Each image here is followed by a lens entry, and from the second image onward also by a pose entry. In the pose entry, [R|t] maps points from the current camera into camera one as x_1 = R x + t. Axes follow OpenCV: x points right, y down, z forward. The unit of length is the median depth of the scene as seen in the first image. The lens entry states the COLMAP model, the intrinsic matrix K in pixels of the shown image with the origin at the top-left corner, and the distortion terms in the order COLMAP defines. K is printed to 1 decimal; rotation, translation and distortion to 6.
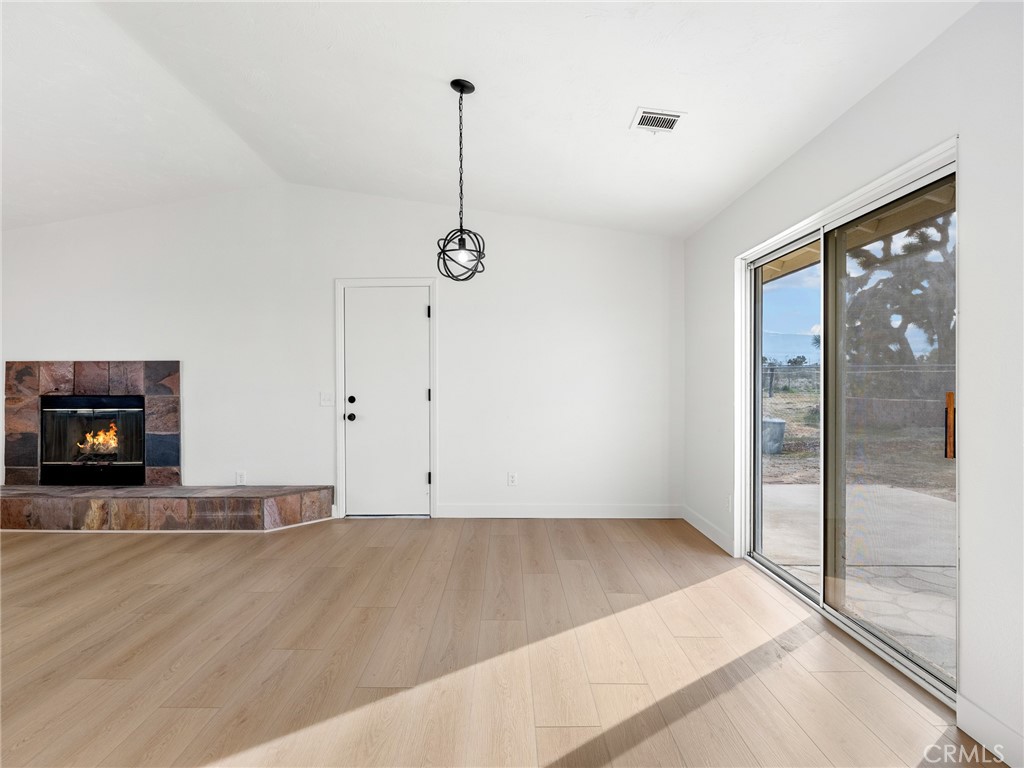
lens RADIAL K [[539.7, 0, 504.2], [0, 539.7, 385.0], [0, 0, 1]] dist [-0.004013, -0.000691]
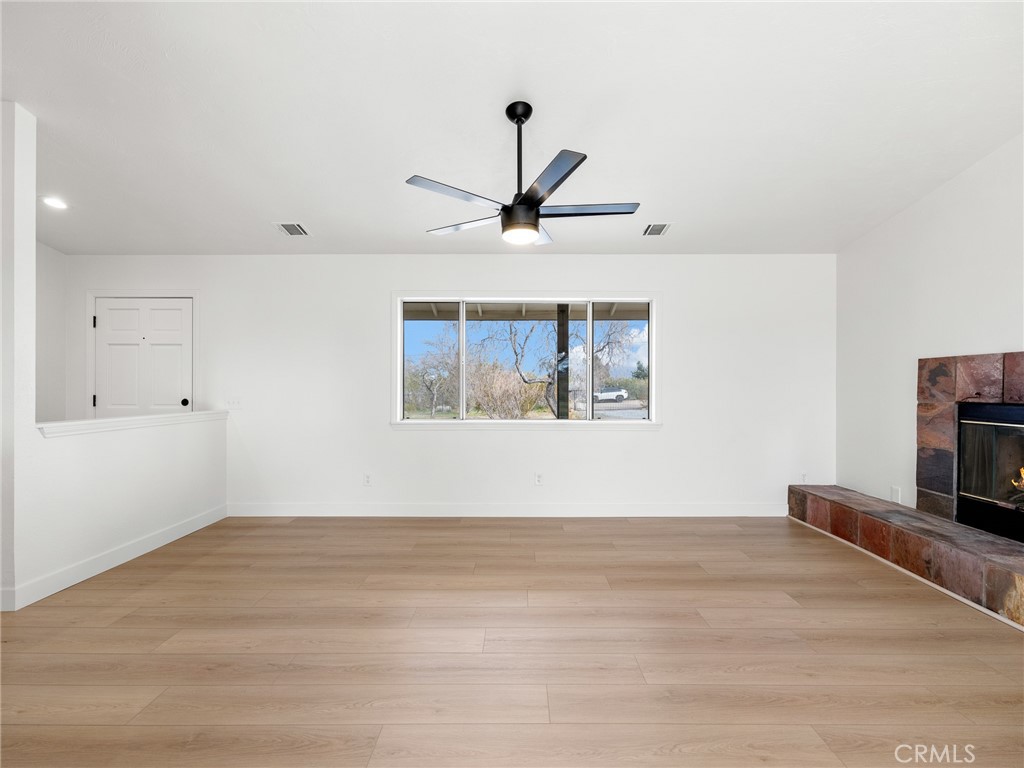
lens RADIAL K [[478.7, 0, 516.2], [0, 478.7, 386.5], [0, 0, 1]] dist [-0.002342, -0.000422]
pose [[0.003359, 0.001248, -0.999994, -0.200478], [-0.002212, 0.999997, 0.001241, -0.001444], [0.999992, 0.002208, 0.003362, 0.385059]]
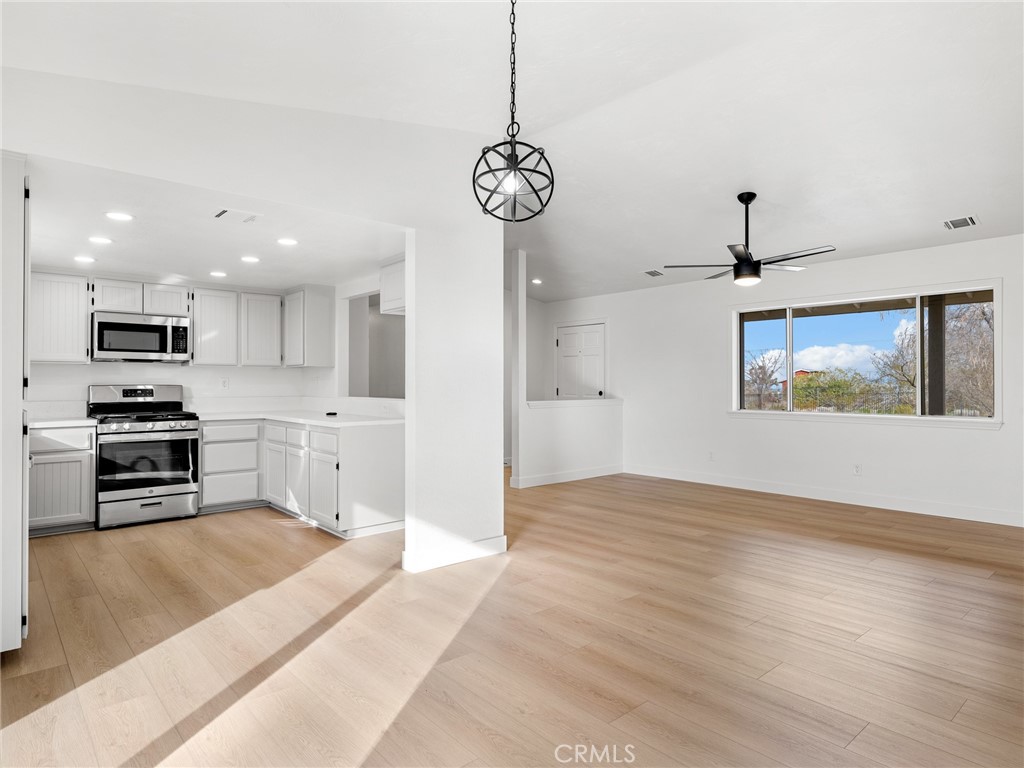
lens RADIAL K [[598.7, 0, 514.3], [0, 598.7, 379.5], [0, 0, 1]] dist [-0.002047, -0.000633]
pose [[-0.747217, 0.000839, -0.664580, 0.224544], [0.003302, 0.999992, -0.002450, -0.005049], [0.664572, -0.004025, -0.747214, 0.889658]]
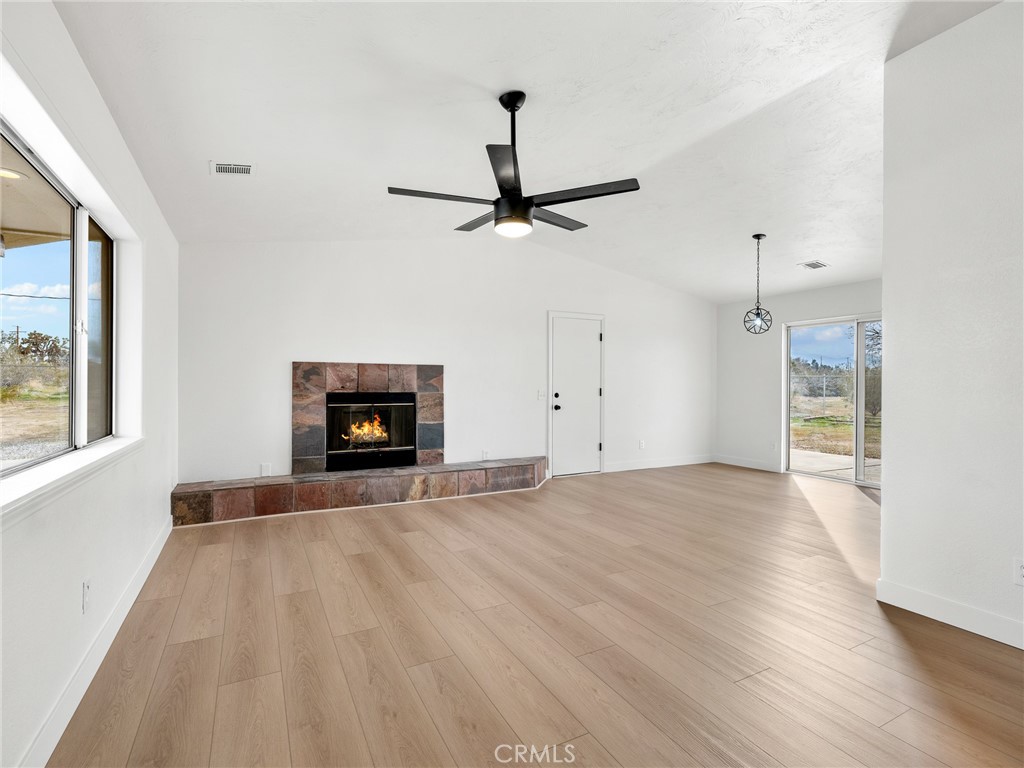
lens RADIAL K [[490.9, 0, 509.4], [0, 490.9, 383.4], [0, 0, 1]] dist [0.002051, 0.000129]
pose [[0.881367, 0.008208, 0.472362, -1.014790], [-0.006776, 0.999966, -0.004733, 0.002194], [-0.472385, 0.000971, 0.881392, -0.094318]]
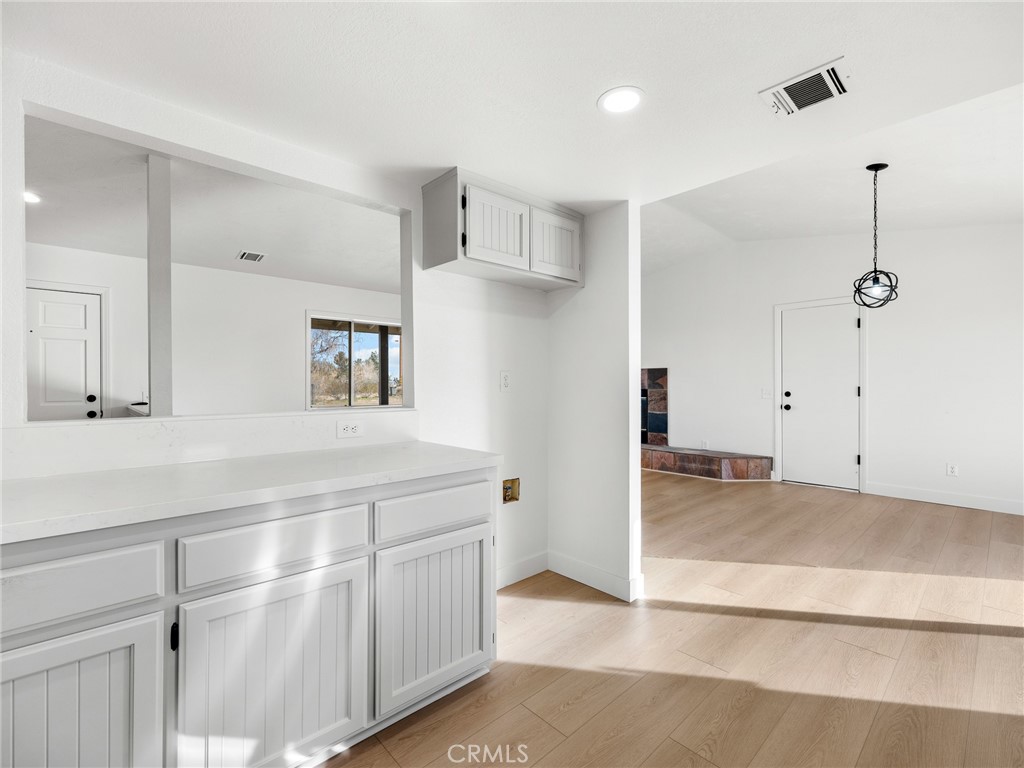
lens RADIAL K [[466.1, 0, 508.4], [0, 466.1, 385.1], [0, 0, 1]] dist [-0.001267, -0.000348]
pose [[0.682820, 0.004097, -0.730575, 0.088180], [-0.001674, 0.999990, 0.004044, 0.000939], [0.730585, -0.001538, 0.682820, -0.293356]]
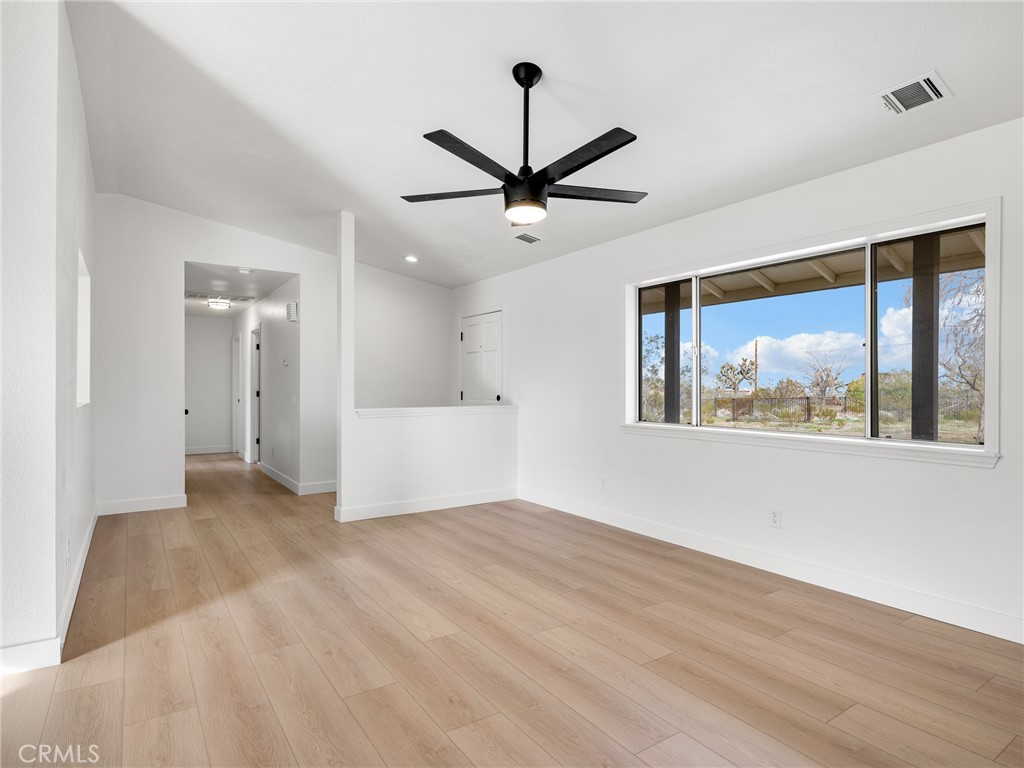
lens RADIAL K [[564.9, 0, 512.0], [0, 564.9, 384.0], [0, 0, 1]] dist [-0.001859, -0.000922]
pose [[-0.824431, 0.002821, -0.565956, -0.412648], [0.003016, 0.999995, 0.000591, -0.001458], [0.565955, -0.001220, -0.824435, 0.858391]]
